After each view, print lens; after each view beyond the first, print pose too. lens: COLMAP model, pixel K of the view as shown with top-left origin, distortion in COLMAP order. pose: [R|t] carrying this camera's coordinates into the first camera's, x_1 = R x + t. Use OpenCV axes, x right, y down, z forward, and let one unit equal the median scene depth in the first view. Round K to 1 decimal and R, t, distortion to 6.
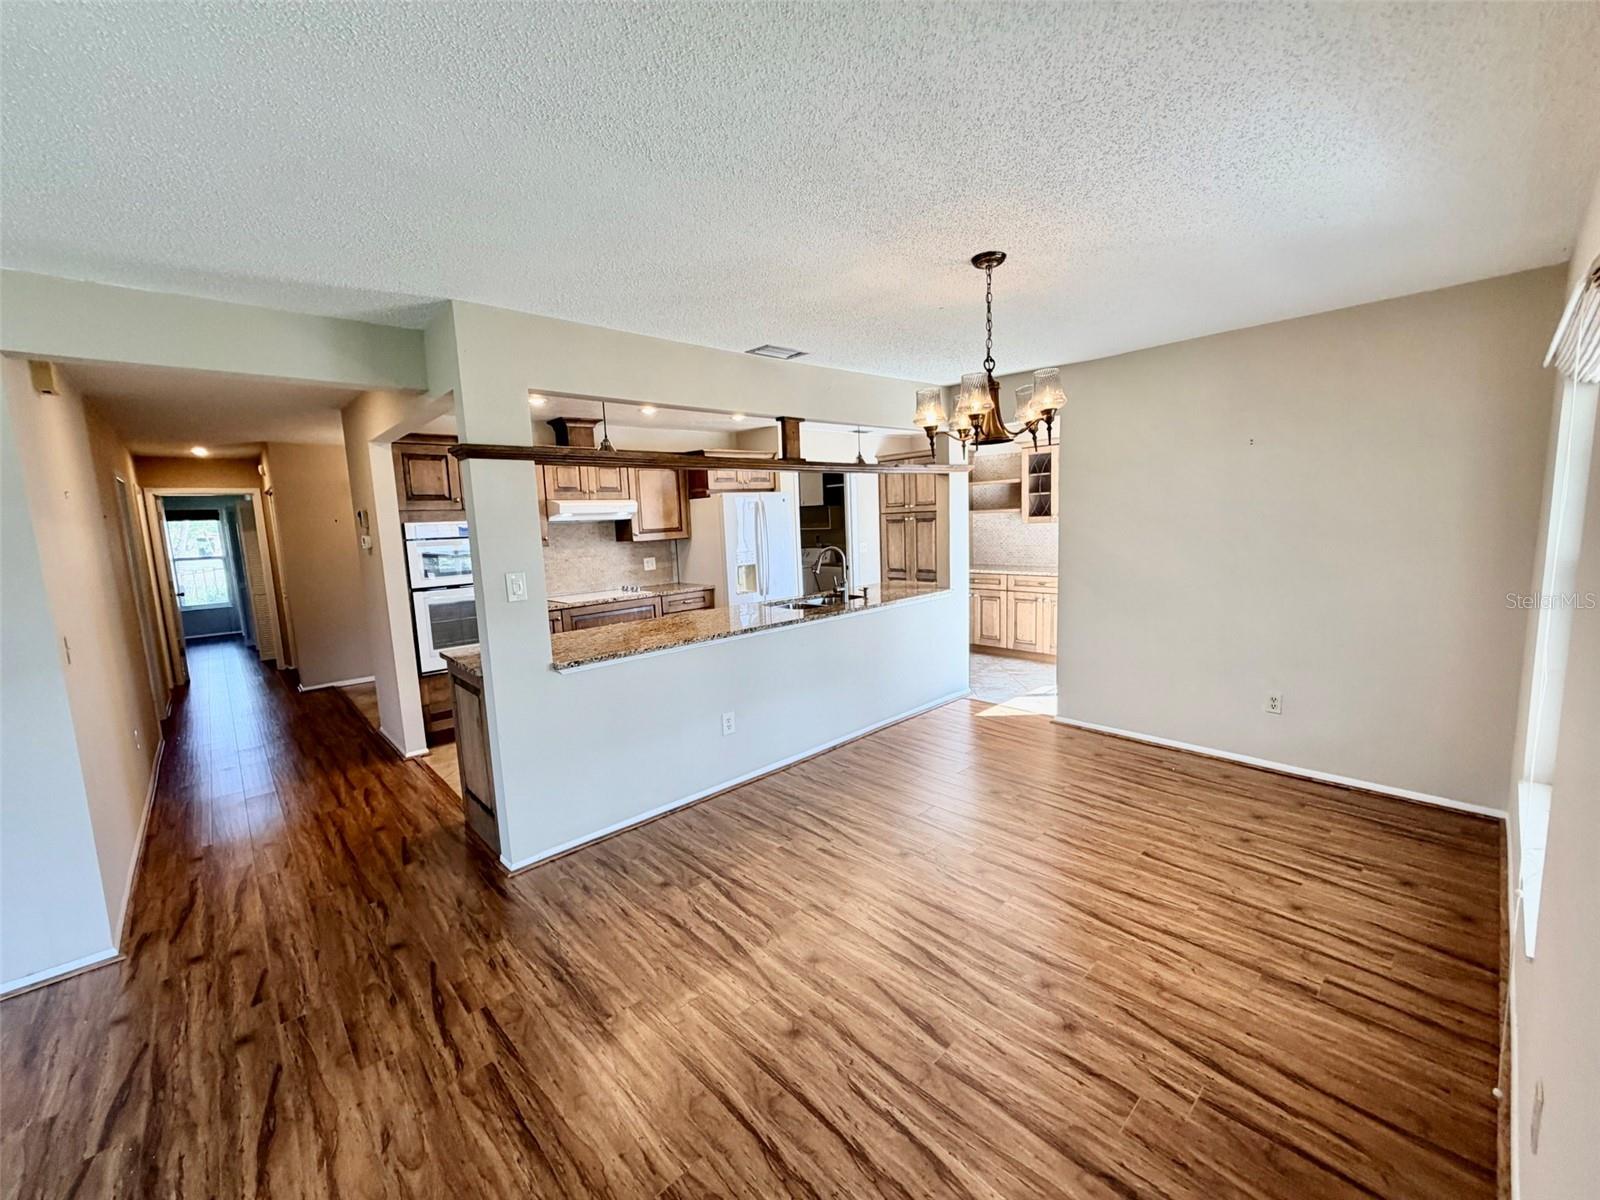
lens RADIAL K [[639.7, 0, 794.1], [0, 639.7, 600.9], [0, 0, 1]] dist [0.000747, 0.000188]
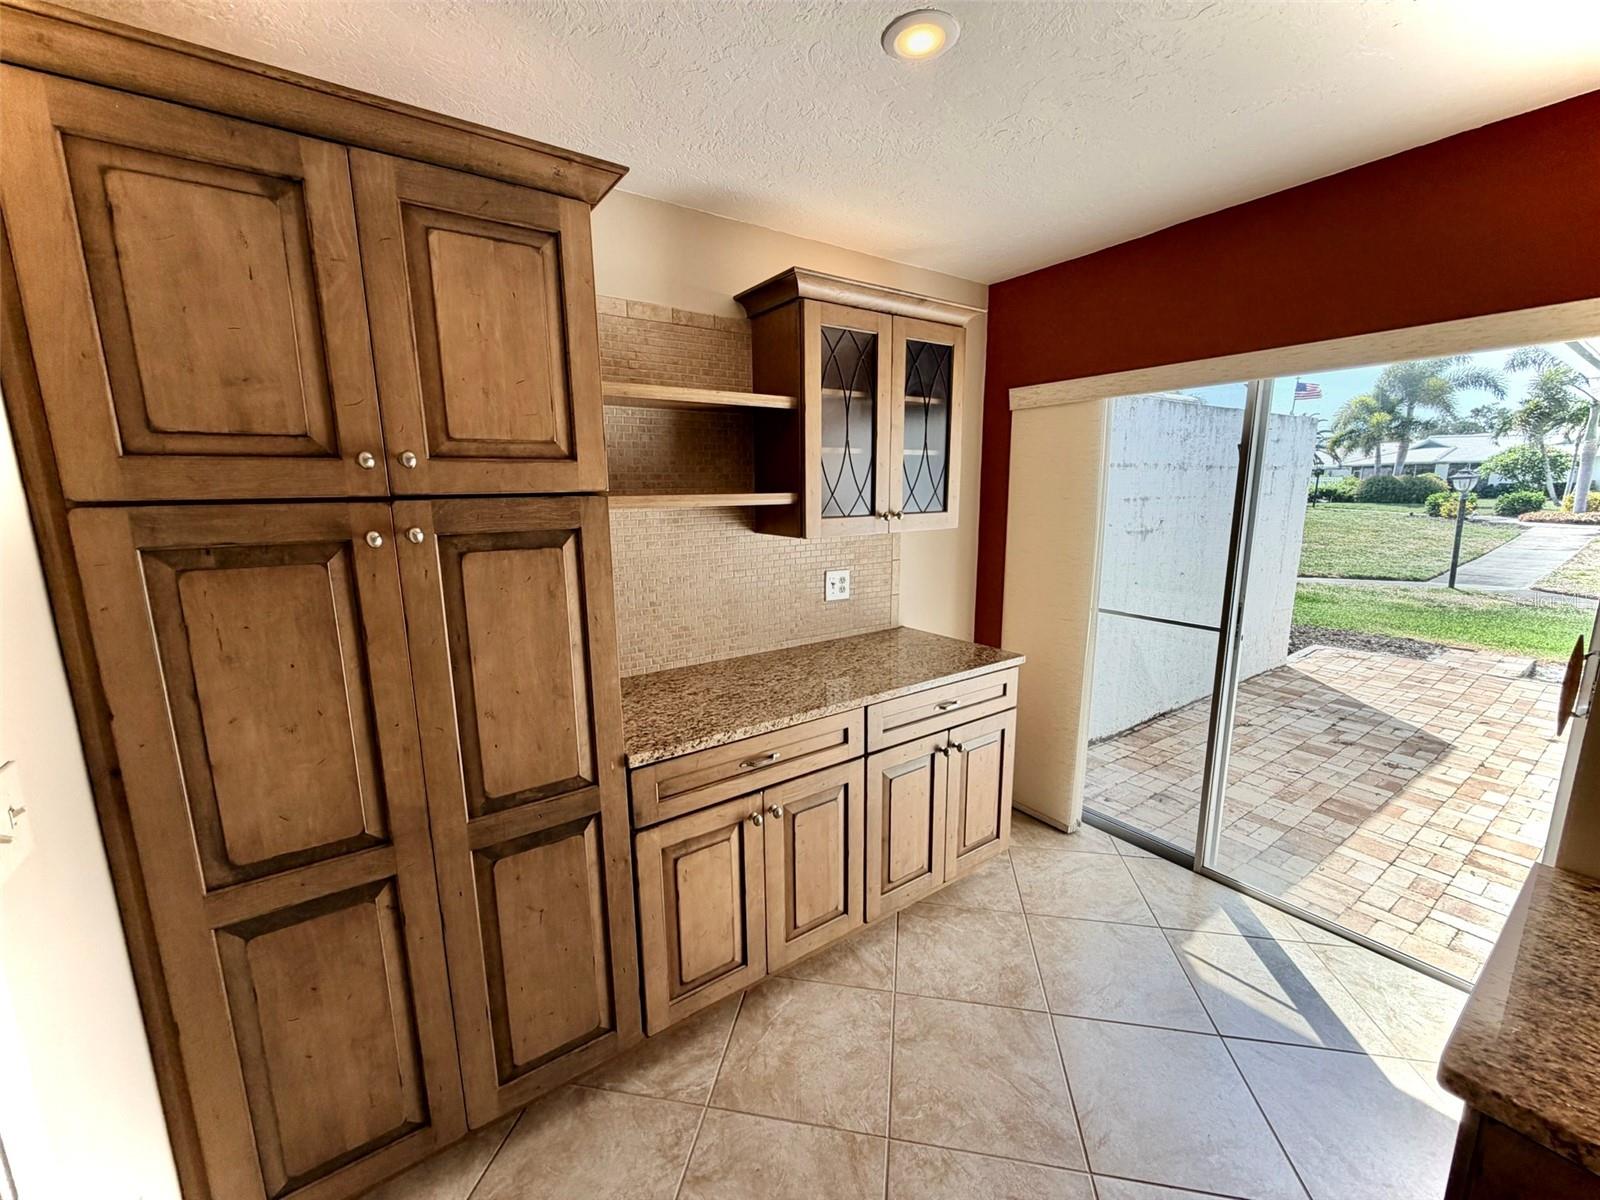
lens RADIAL K [[639.7, 0, 794.1], [0, 639.7, 600.9], [0, 0, 1]] dist [0.000747, 0.000188]
pose [[0.134554, -0.135941, 0.981537, 0.036666], [0.133976, 0.983945, 0.117909, -0.149057], [-0.981807, 0.115638, 0.150607, 1.108046]]
